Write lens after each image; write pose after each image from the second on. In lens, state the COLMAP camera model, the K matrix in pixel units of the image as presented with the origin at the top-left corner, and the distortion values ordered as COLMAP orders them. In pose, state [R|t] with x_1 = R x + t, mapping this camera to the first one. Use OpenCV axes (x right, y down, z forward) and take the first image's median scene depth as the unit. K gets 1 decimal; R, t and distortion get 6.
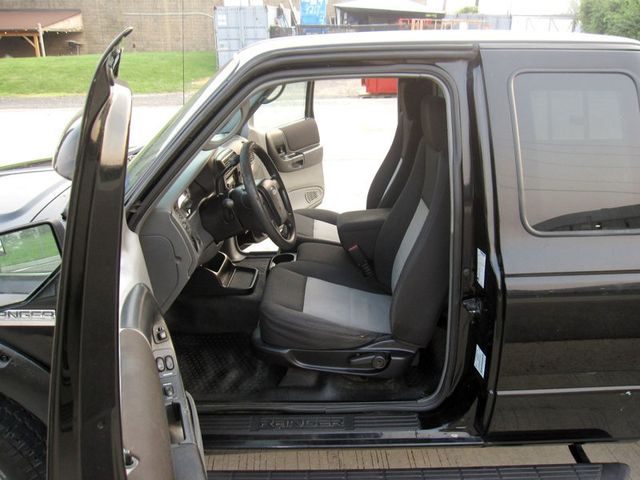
lens RADIAL K [[529.1, 0, 320.0], [0, 529.1, 240.0], [0, 0, 1]] dist [-0.076033, 0.037012]
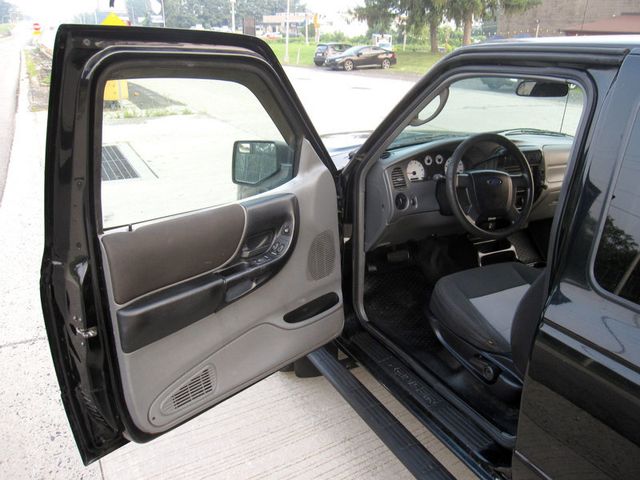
lens RADIAL K [[529.1, 0, 320.0], [0, 529.1, 240.0], [0, 0, 1]] dist [-0.076033, 0.037012]
pose [[0.462766, 0.324843, -0.824818, 0.683290], [-0.348387, 0.922220, 0.167740, -0.046870], [0.815153, 0.209732, 0.539943, 0.173570]]
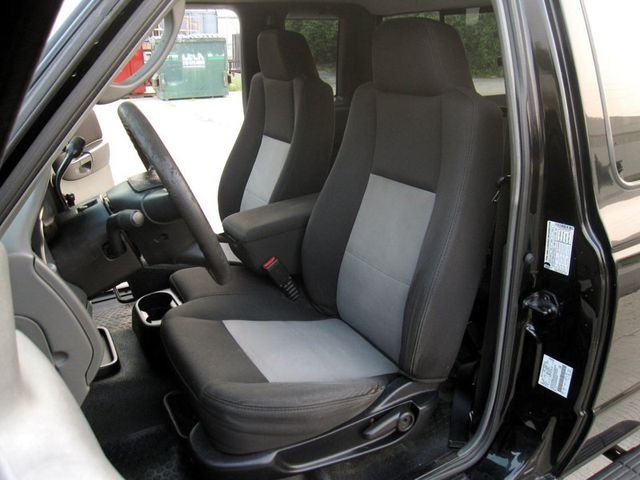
lens RADIAL K [[529.1, 0, 320.0], [0, 529.1, 240.0], [0, 0, 1]] dist [-0.076033, 0.037012]
pose [[0.855401, -0.177727, 0.486520, -0.258723], [0.181090, 0.982630, 0.040564, -0.037083], [-0.485278, 0.053405, 0.872727, 0.466990]]
